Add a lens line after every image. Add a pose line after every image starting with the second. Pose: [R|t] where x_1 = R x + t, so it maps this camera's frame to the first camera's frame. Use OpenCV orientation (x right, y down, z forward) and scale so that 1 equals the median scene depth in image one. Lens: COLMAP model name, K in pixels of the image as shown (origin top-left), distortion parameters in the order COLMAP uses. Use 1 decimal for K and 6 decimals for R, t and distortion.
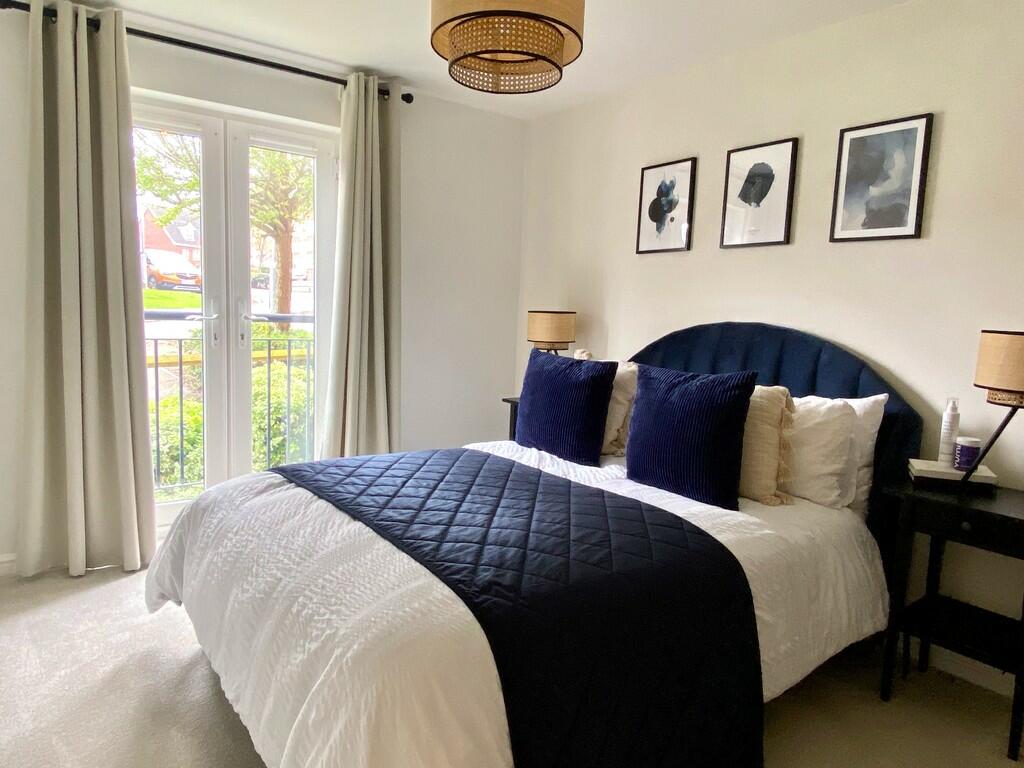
lens RADIAL K [[658.4, 0, 512.0], [0, 658.4, 384.0], [0, 0, 1]] dist [0.061786, -0.112596]
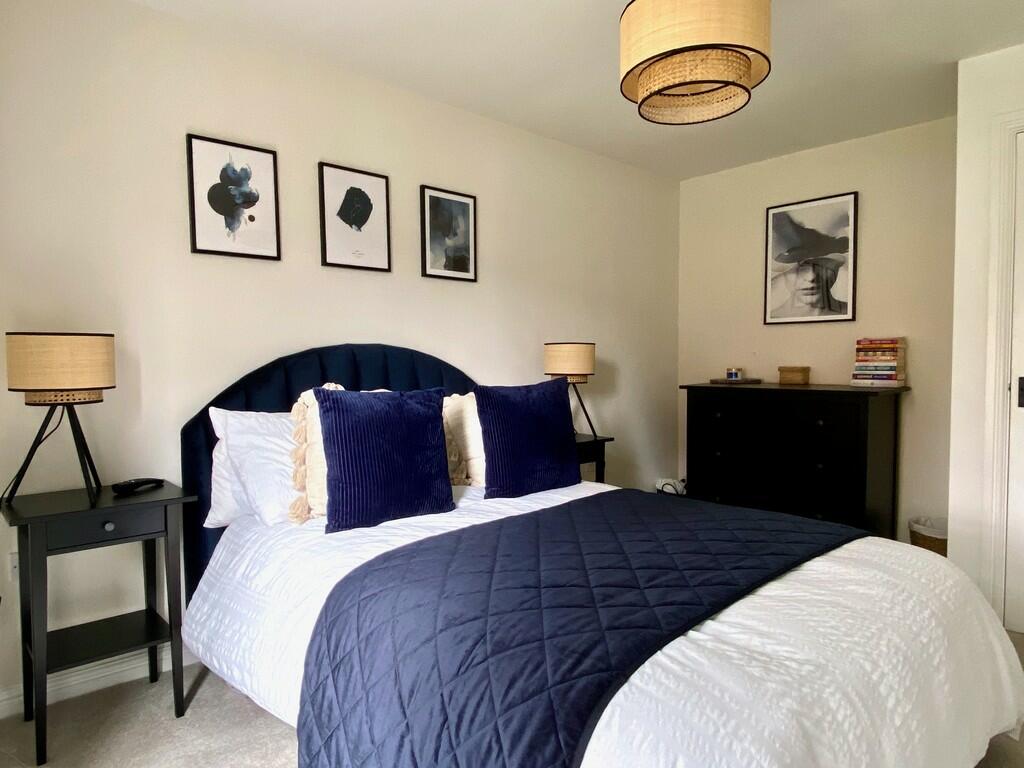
lens RADIAL K [[614.6, 0, 512.0], [0, 614.6, 384.0], [0, 0, 1]] dist [0.003745, -0.000039]
pose [[-0.082435, -0.108609, 0.990661, -0.619039], [0.084531, 0.989700, 0.115538, -0.121333], [-0.993005, 0.093266, -0.072405, 0.852420]]
